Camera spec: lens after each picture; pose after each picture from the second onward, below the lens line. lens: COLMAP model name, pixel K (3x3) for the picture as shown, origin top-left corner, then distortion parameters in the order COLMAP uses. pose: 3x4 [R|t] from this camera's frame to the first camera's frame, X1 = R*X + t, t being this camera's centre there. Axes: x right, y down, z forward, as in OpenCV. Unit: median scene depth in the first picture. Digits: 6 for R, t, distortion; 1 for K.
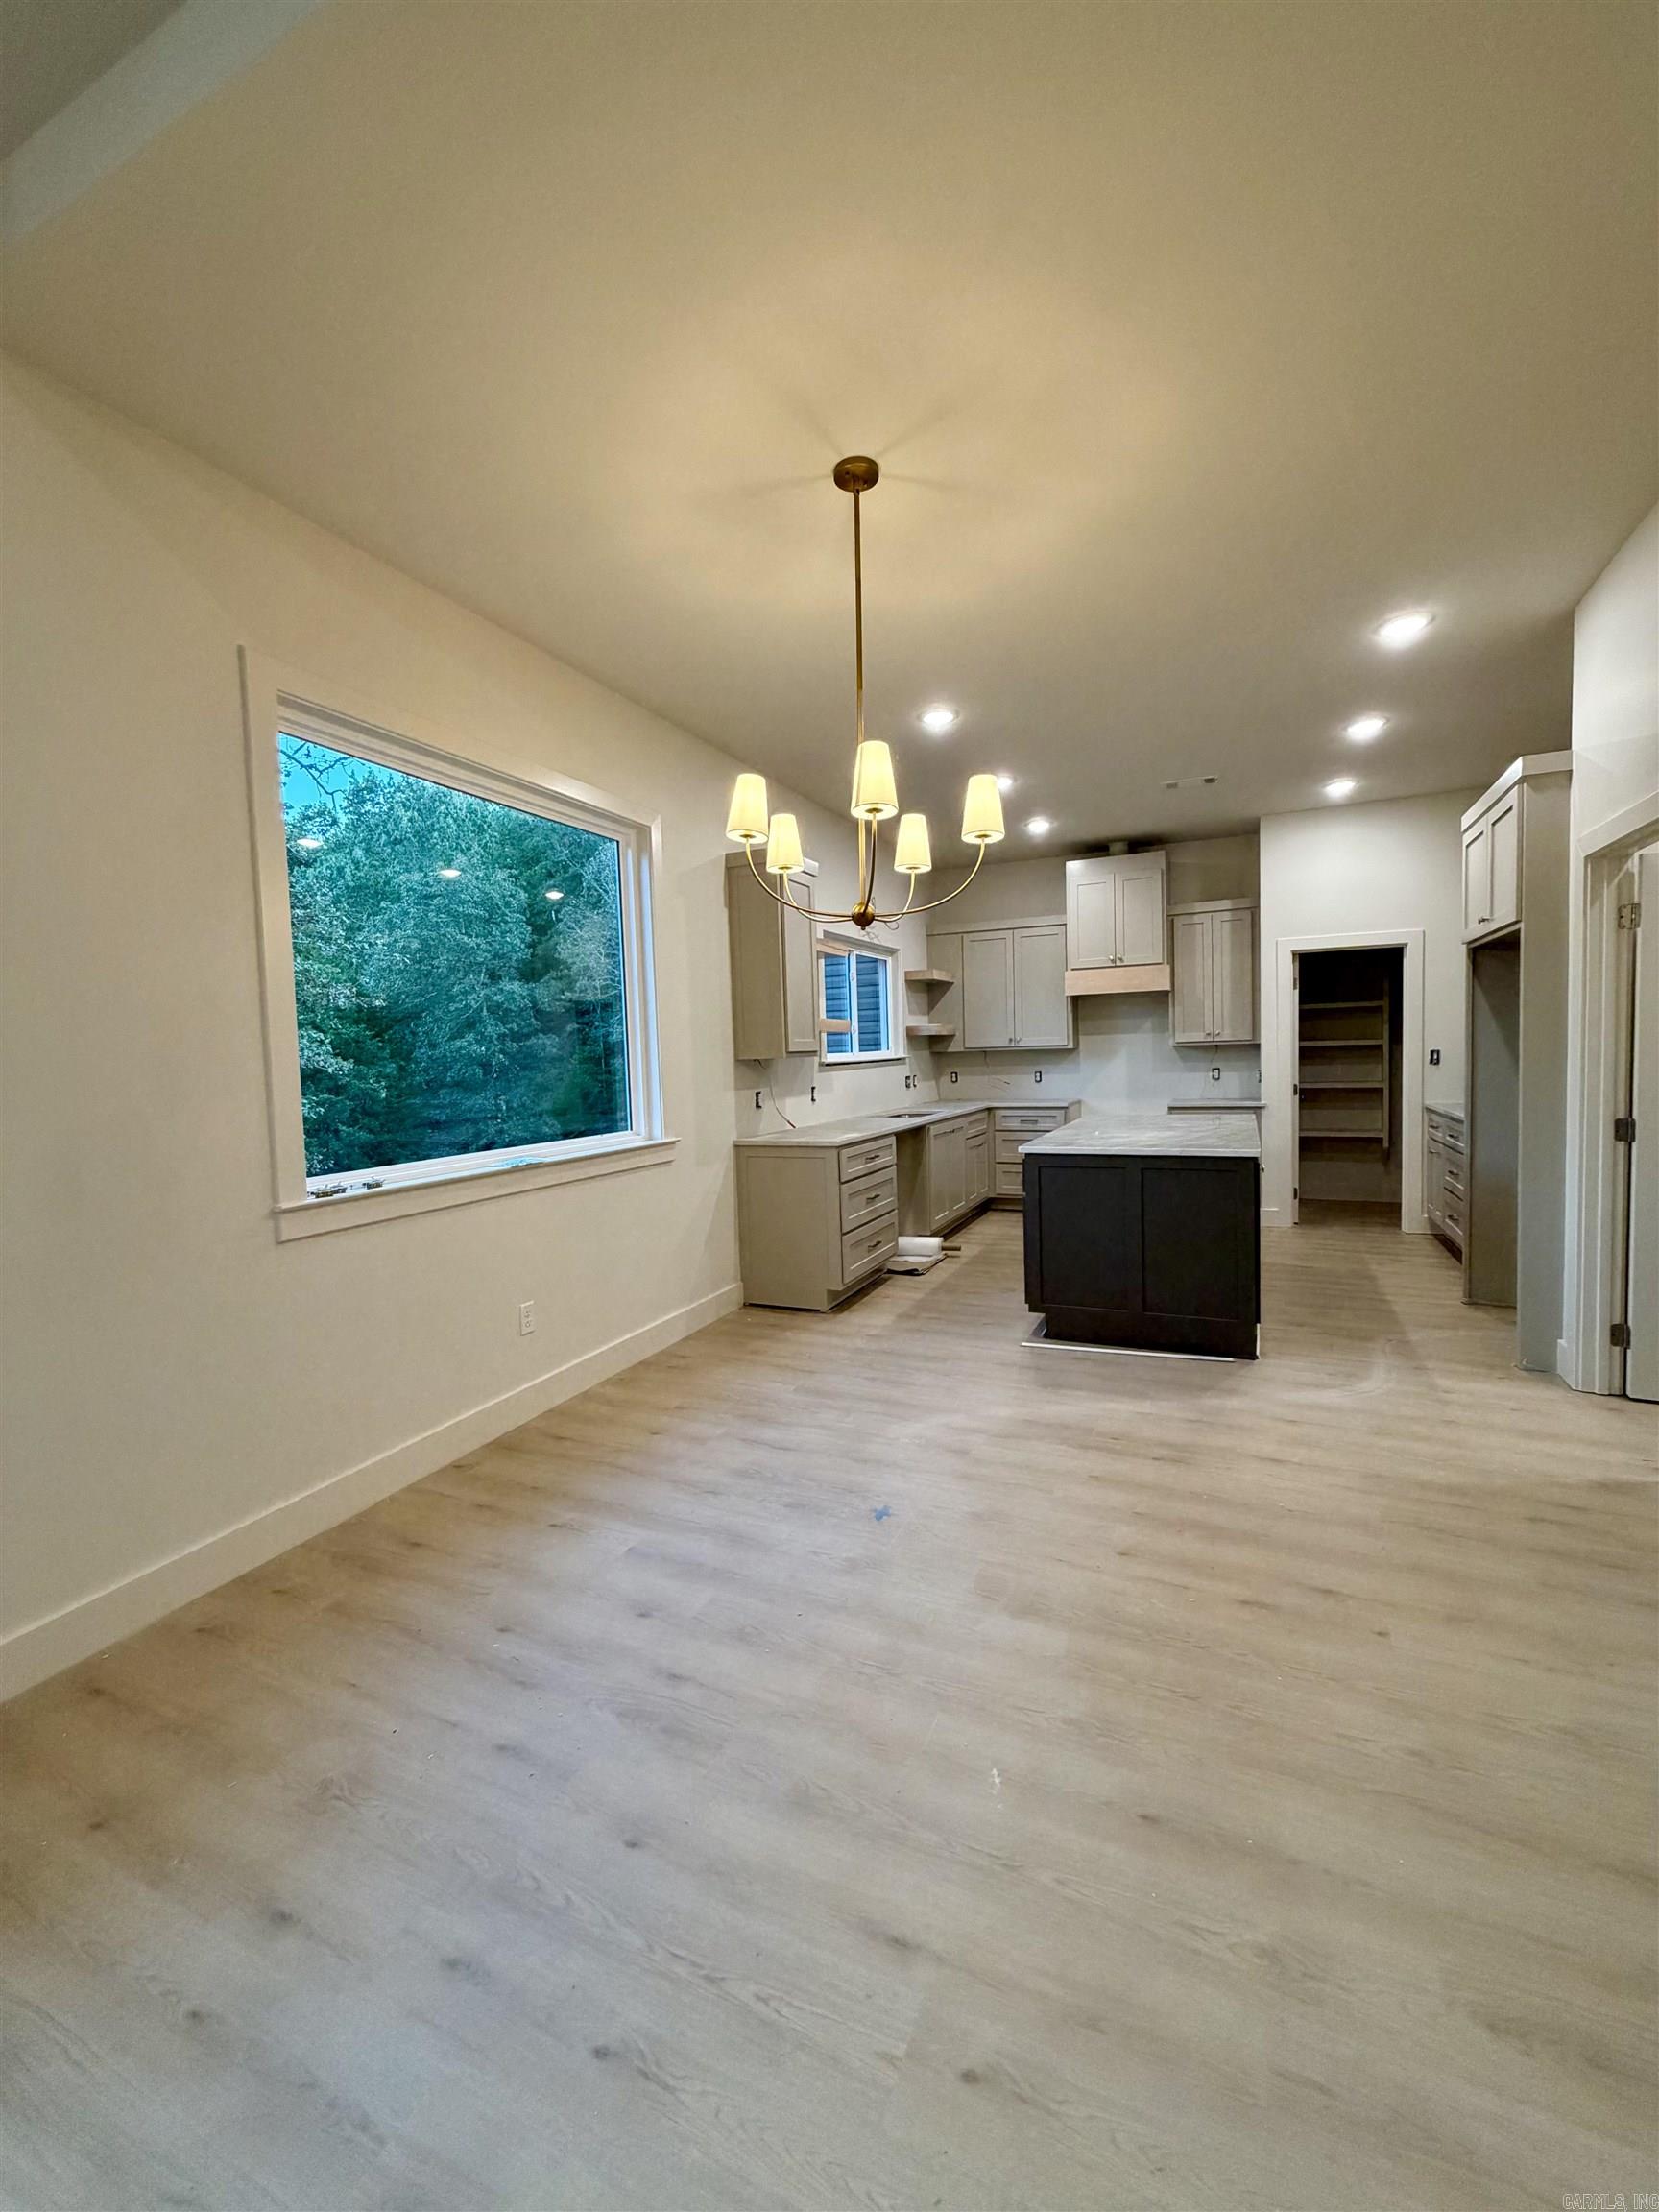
lens RADIAL K [[885.2, 0, 827.6], [0, 885.2, 1097.9], [0, 0, 1]] dist [0.000892, -0.000518]
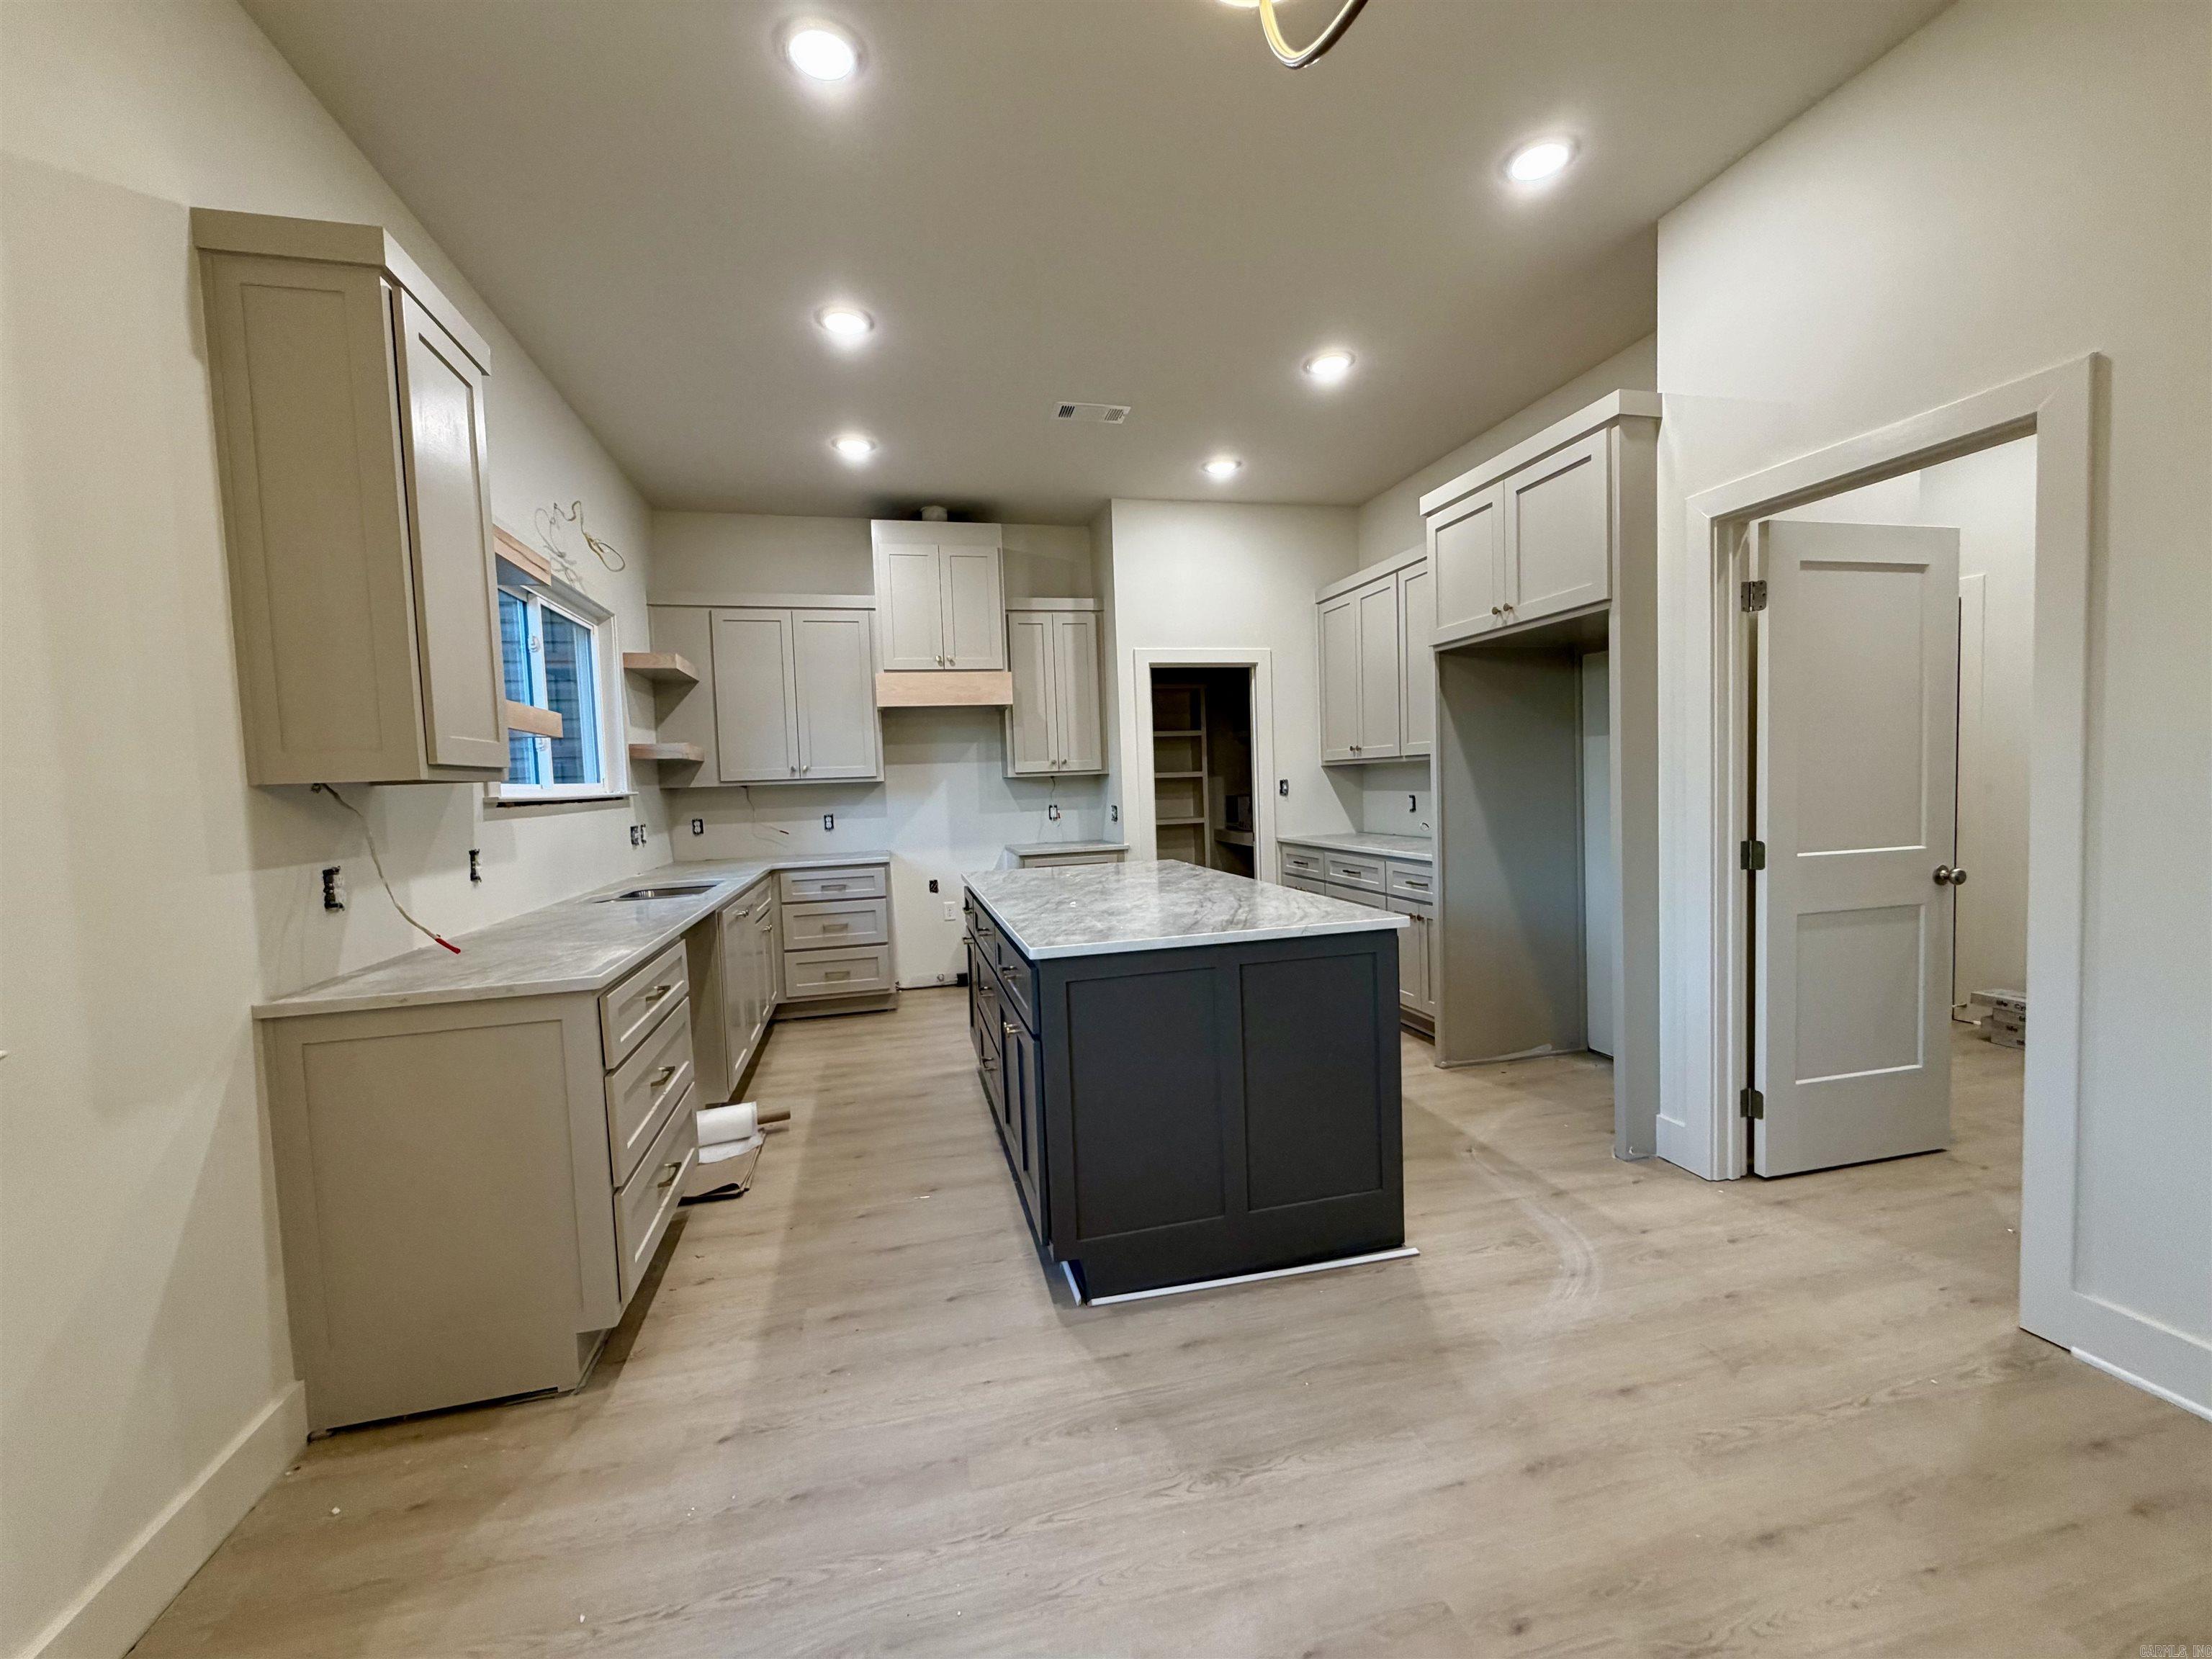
lens RADIAL K [[885.2, 0, 1100.1], [0, 885.2, 829.6], [0, 0, 1]] dist [0.000892, -0.000518]
pose [[0.781622, -0.032000, 0.622932, -0.049485], [0.044541, 0.998997, -0.004570, -0.006411], [-0.622161, 0.031318, 0.782263, 0.417749]]
